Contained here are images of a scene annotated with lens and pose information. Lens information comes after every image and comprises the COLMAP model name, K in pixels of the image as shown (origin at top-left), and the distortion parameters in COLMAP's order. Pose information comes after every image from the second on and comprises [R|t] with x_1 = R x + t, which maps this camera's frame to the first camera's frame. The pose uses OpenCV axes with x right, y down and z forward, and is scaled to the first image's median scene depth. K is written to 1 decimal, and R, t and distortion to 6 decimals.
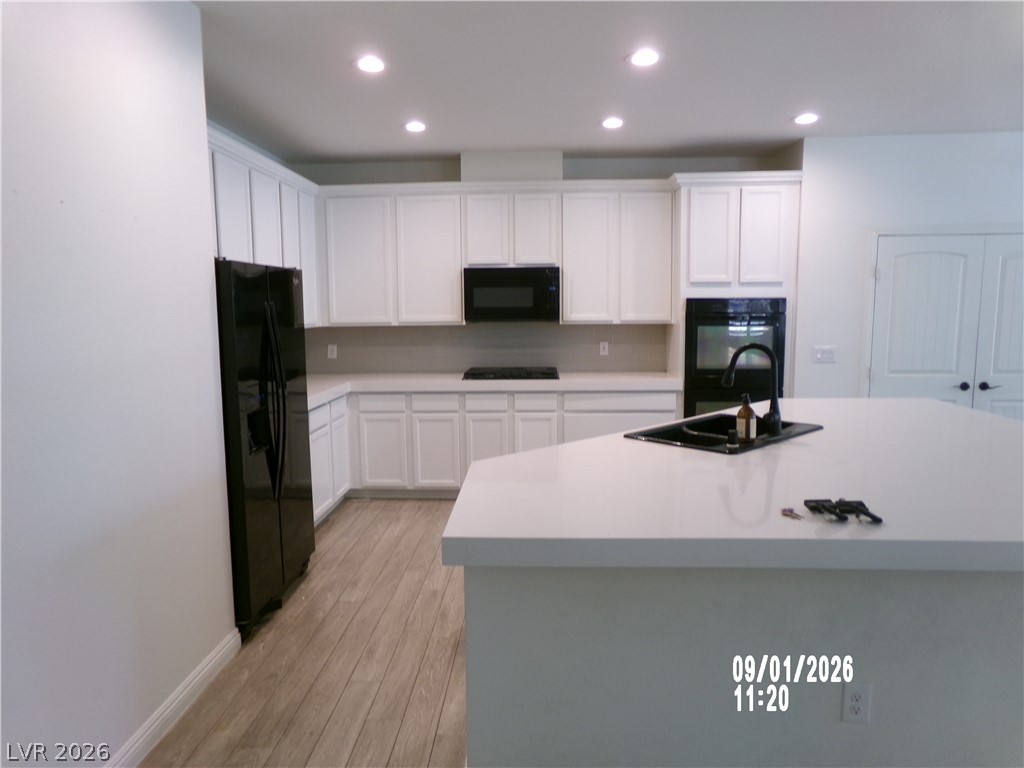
lens RADIAL K [[688.1, 0, 511.0], [0, 688.1, 388.7], [0, 0, 1]] dist [0.016799, 0.002611]
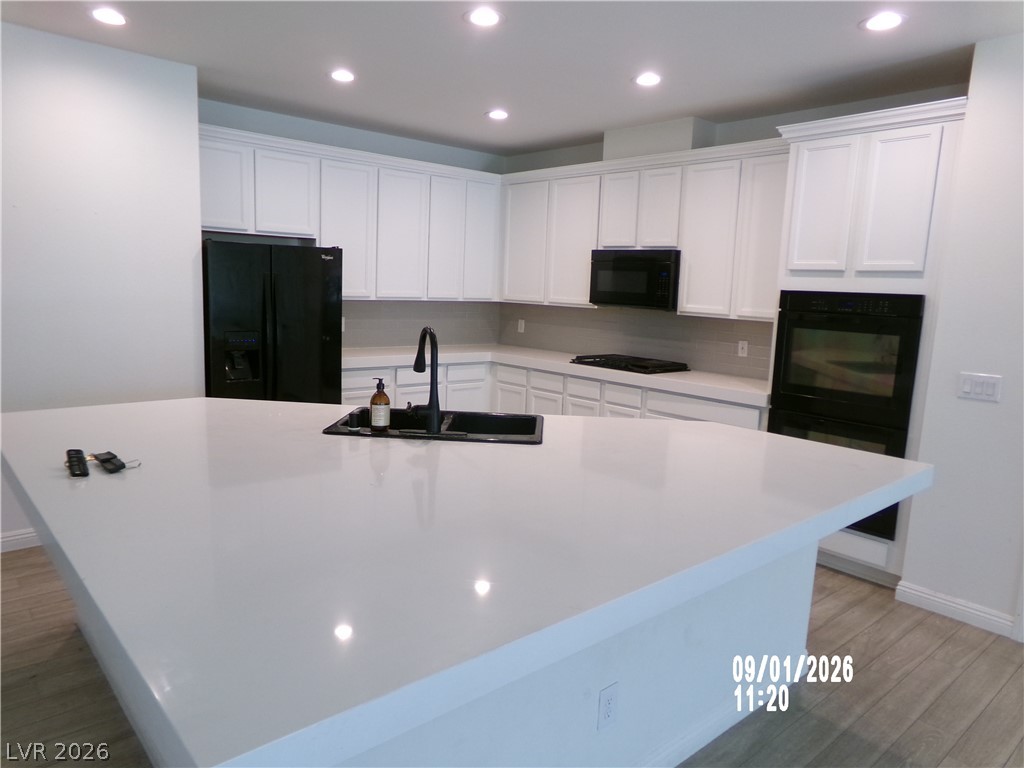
lens RADIAL K [[705.3, 0, 514.3], [0, 705.3, 380.3], [0, 0, 1]] dist [0.099459, 0.004322]
pose [[0.702367, 0.136334, -0.698637, 0.590523], [-0.137563, 0.988982, 0.054695, -0.032332], [0.698396, 0.057691, 0.713383, 0.213005]]
